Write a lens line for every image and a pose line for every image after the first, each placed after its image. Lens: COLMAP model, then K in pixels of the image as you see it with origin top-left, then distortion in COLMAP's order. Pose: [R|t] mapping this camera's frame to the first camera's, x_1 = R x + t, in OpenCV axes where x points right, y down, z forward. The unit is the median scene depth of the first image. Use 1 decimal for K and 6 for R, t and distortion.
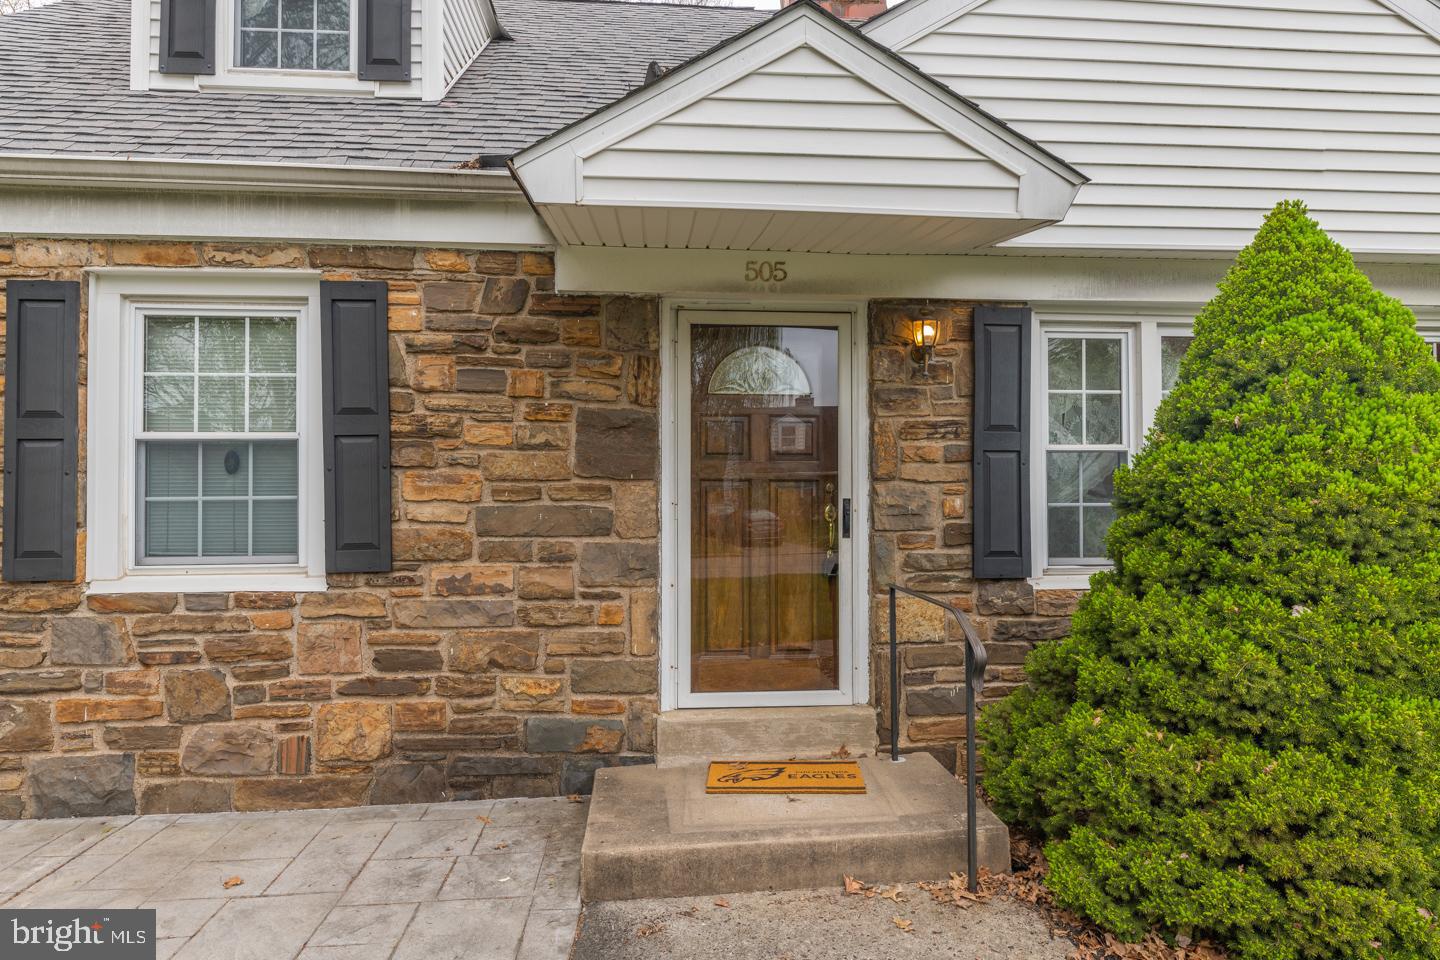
lens RADIAL K [[819.2, 0, 723.1], [0, 819.2, 479.0], [0, 0, 1]] dist [0.002380, -0.001502]
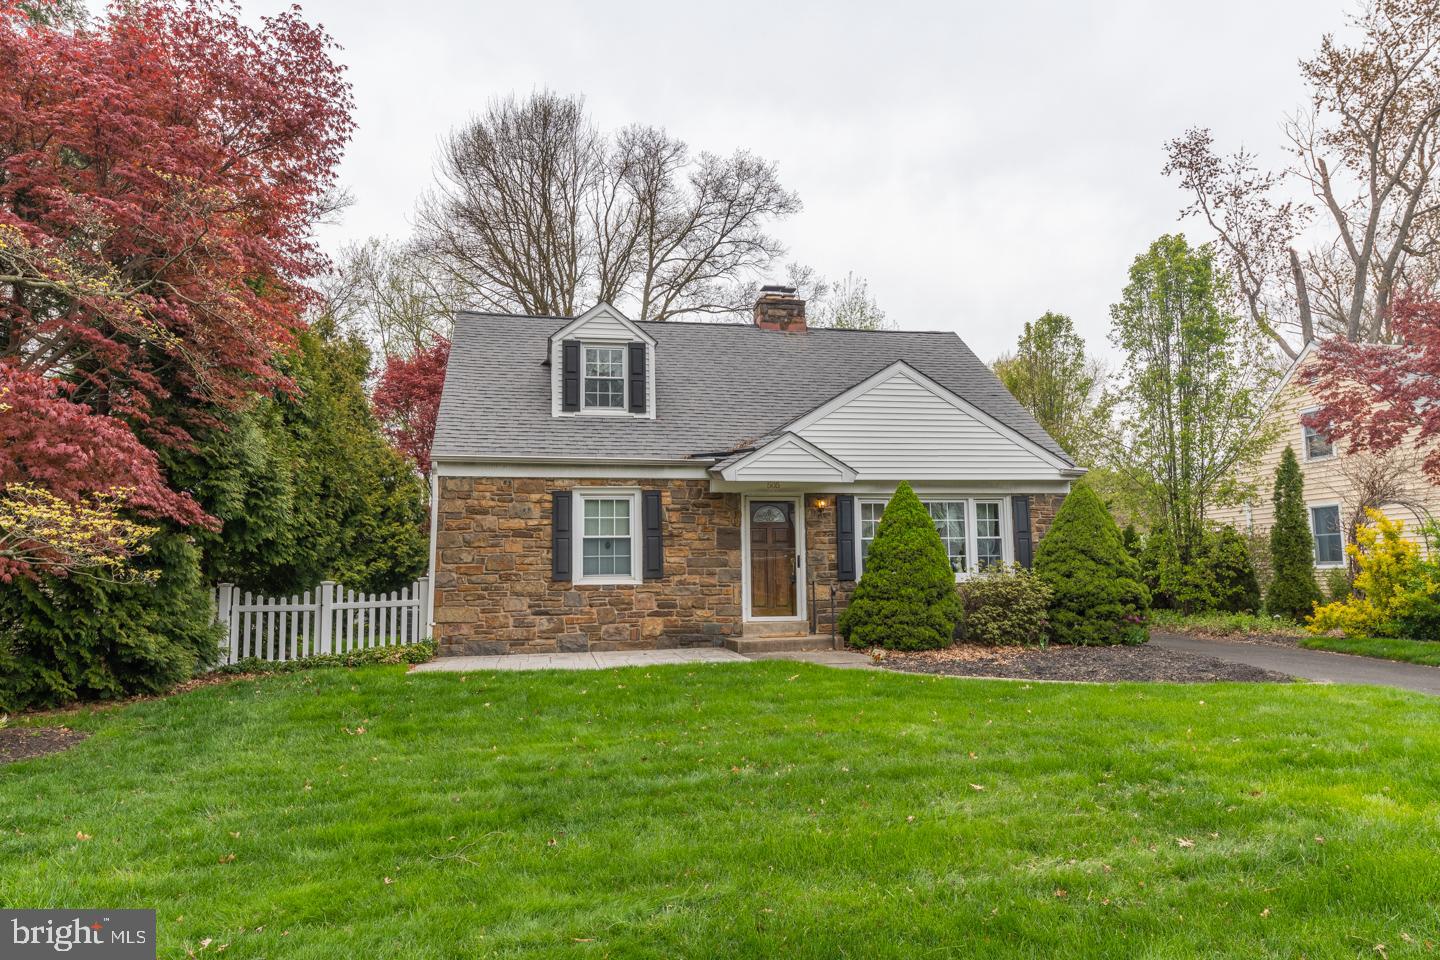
lens RADIAL K [[972.6, 0, 724.4], [0, 972.6, 478.7], [0, 0, 1]] dist [0.001830, -0.002729]
pose [[0.993679, 0.001253, 0.112254, -0.588414], [0.009127, 0.995726, -0.091907, 0.076267], [-0.111889, 0.092351, 0.989420, -2.870886]]
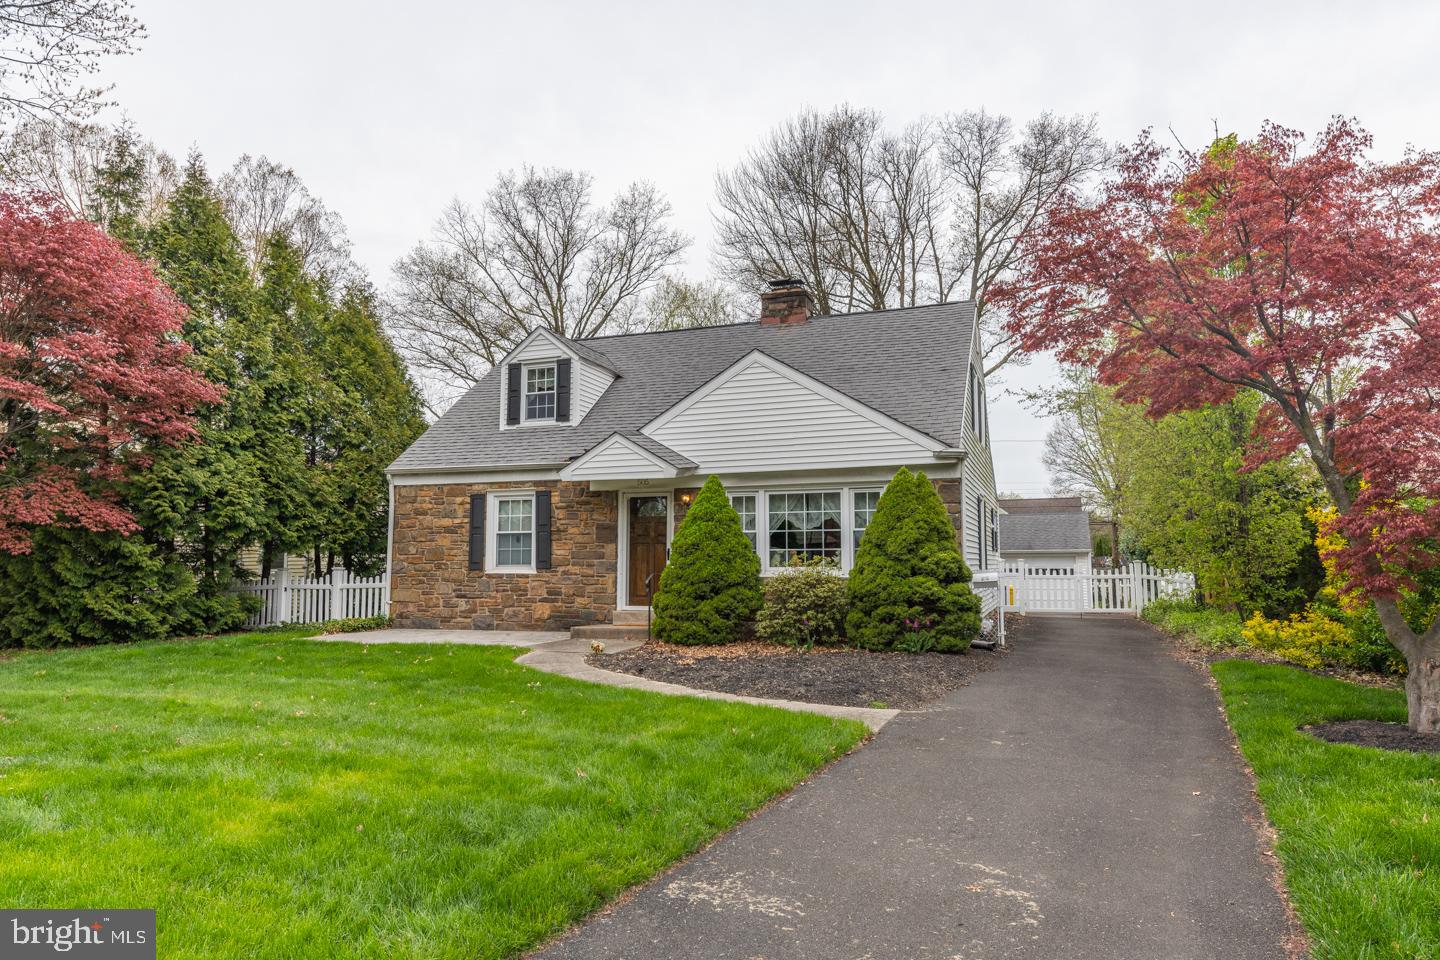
lens RADIAL K [[923.5, 0, 722.6], [0, 923.5, 478.9], [0, 0, 1]] dist [-0.002327, 0.002138]
pose [[0.901811, -0.038577, -0.430404, 2.069236], [0.003556, 0.996636, -0.081878, 0.053525], [0.432115, 0.072308, 0.898915, -2.399677]]
